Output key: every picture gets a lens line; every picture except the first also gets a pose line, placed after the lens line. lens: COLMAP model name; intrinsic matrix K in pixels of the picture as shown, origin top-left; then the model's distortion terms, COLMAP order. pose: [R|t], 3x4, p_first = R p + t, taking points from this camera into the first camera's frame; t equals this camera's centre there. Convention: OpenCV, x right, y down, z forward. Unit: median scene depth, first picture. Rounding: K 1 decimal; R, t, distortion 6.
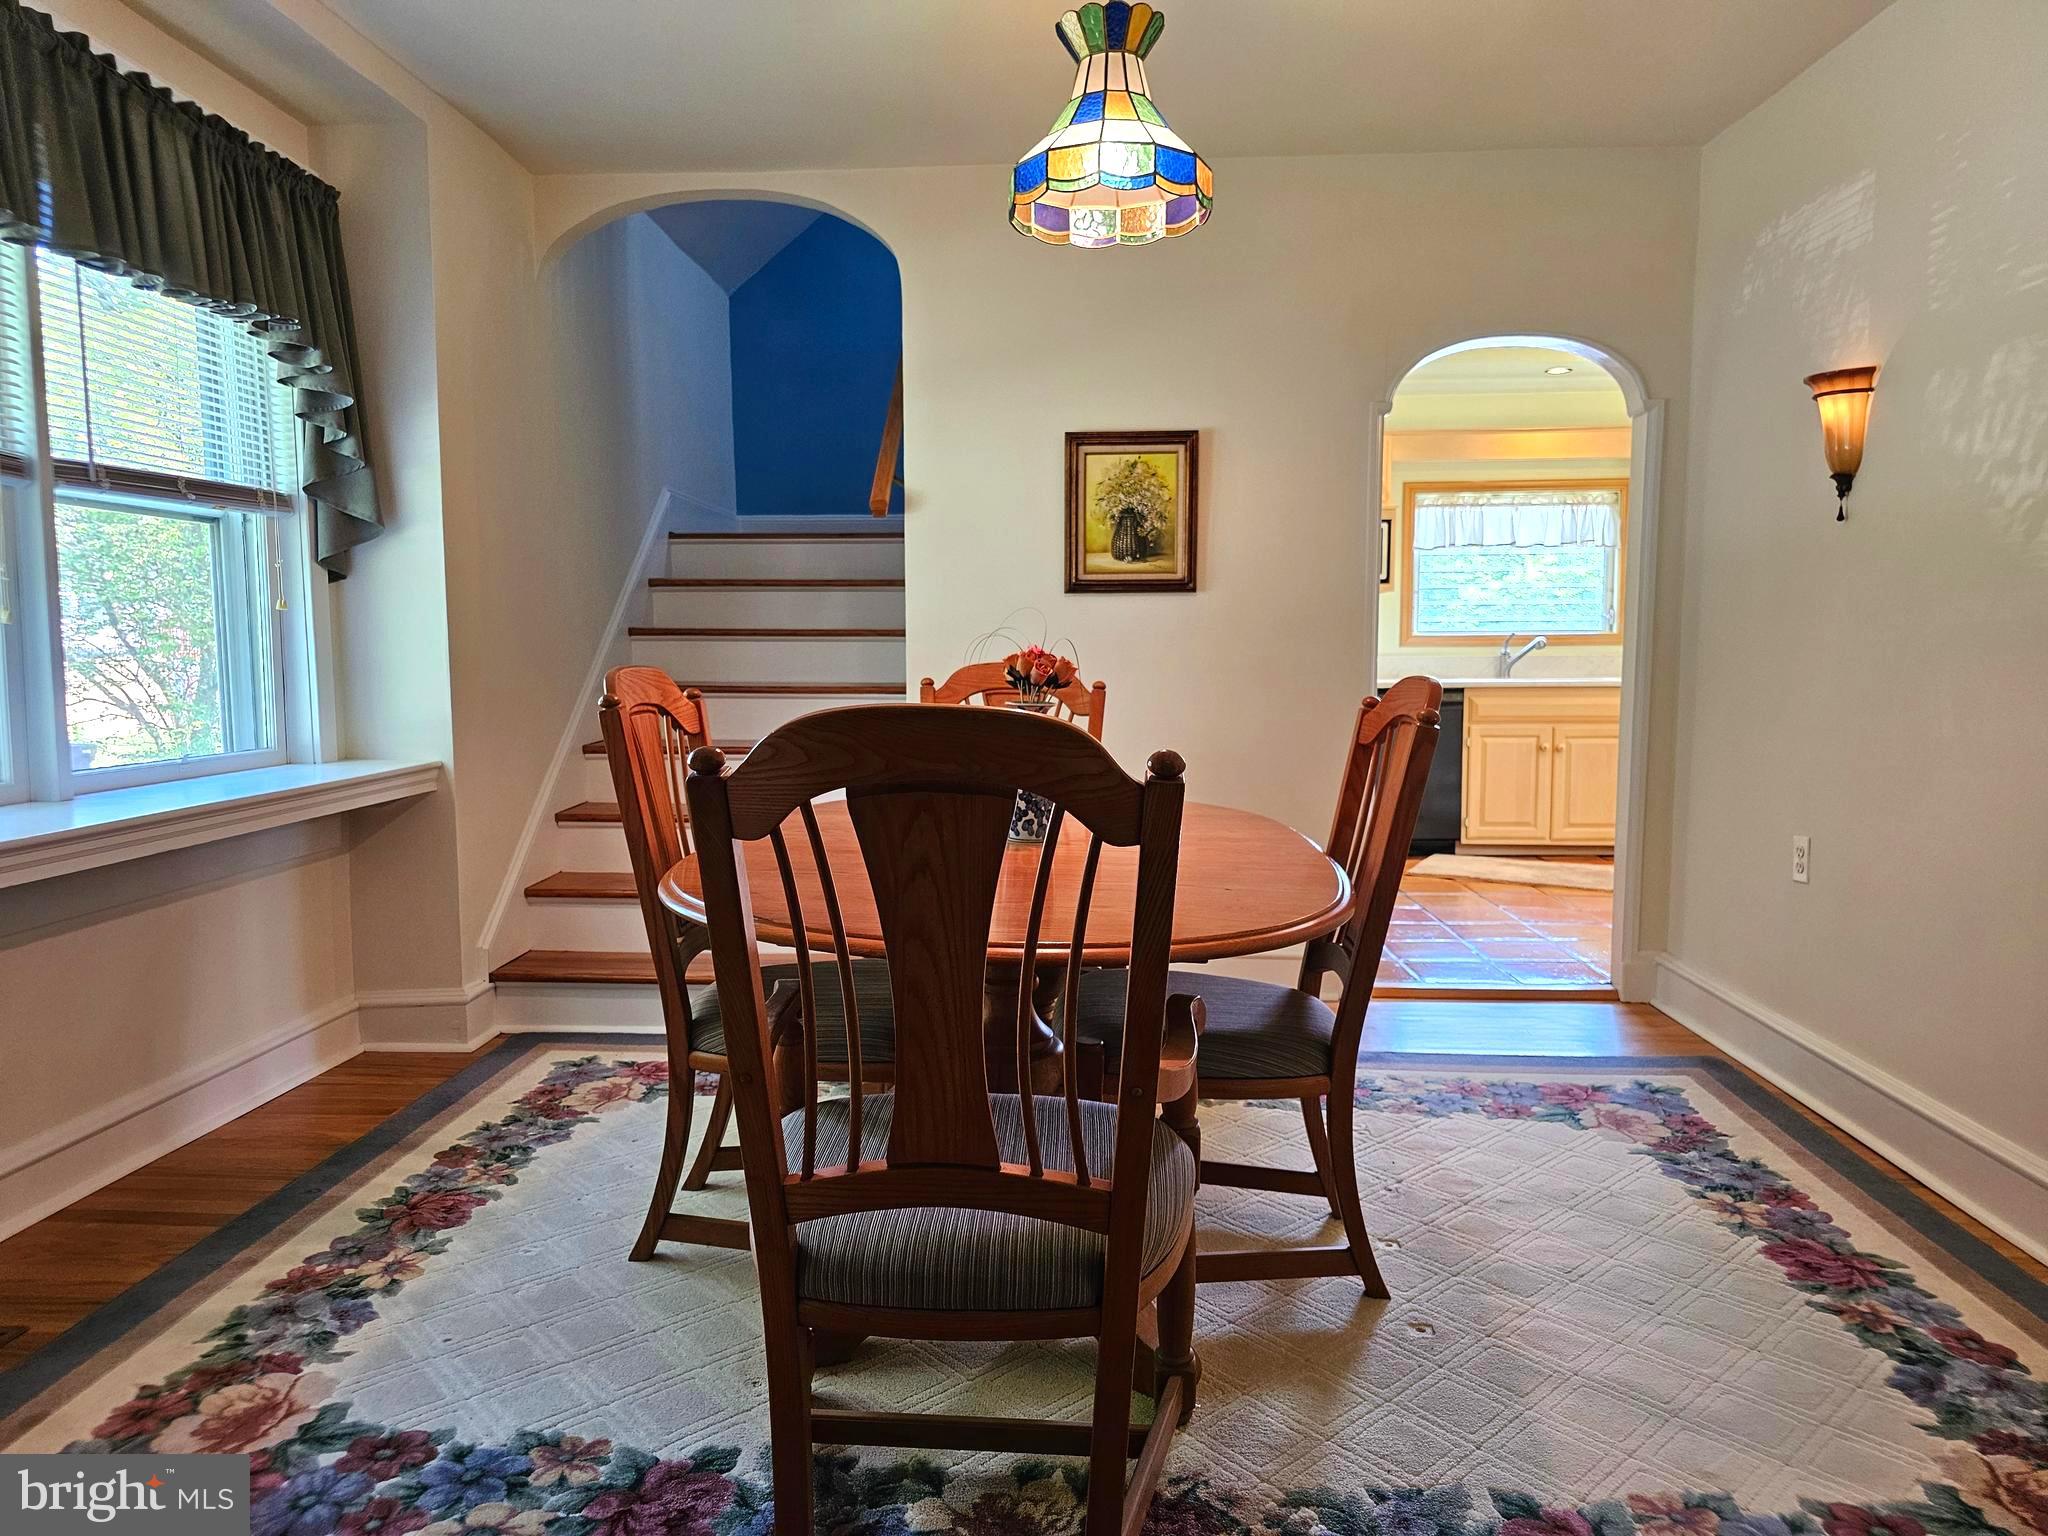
lens RADIAL K [[1299.2, 0, 1024.0], [0, 1299.2, 768.0], [0, 0, 1]] dist [0.000759, -0.000391]
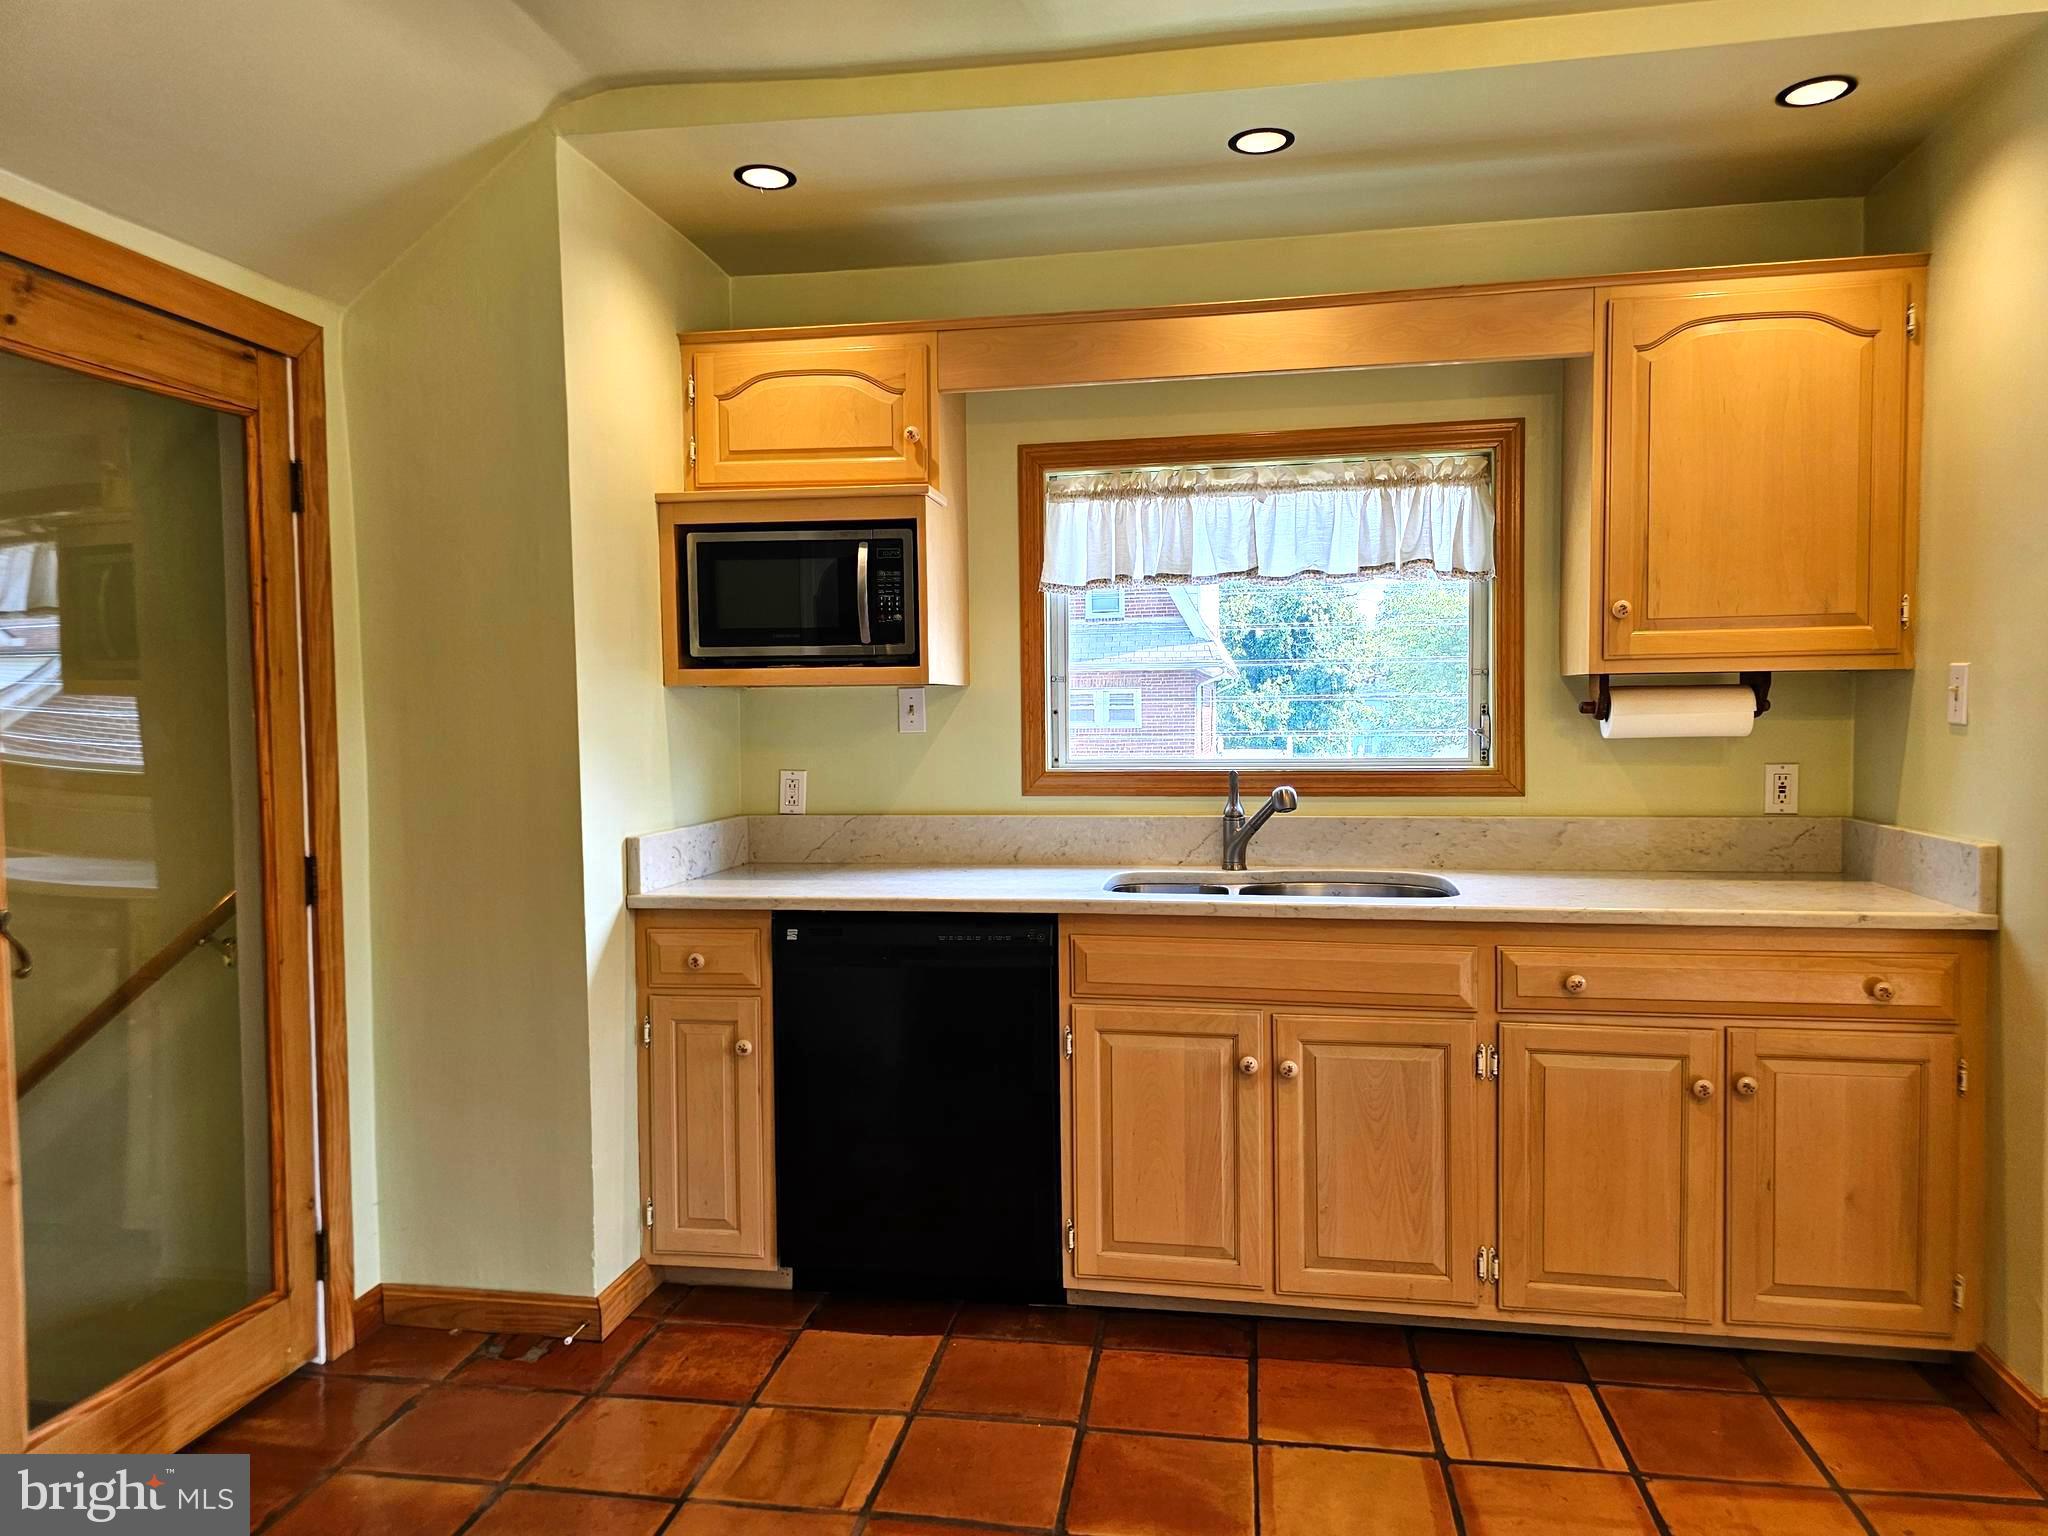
lens RADIAL K [[1370.5, 0, 982.0], [0, 1370.5, 756.8], [0, 0, 1]] dist [0.175541, -0.171209]
pose [[0.994772, 0.005528, -0.101973, 0.348660], [-0.010262, 0.998891, -0.045958, -0.089094], [0.101606, 0.046765, 0.993725, 0.535213]]
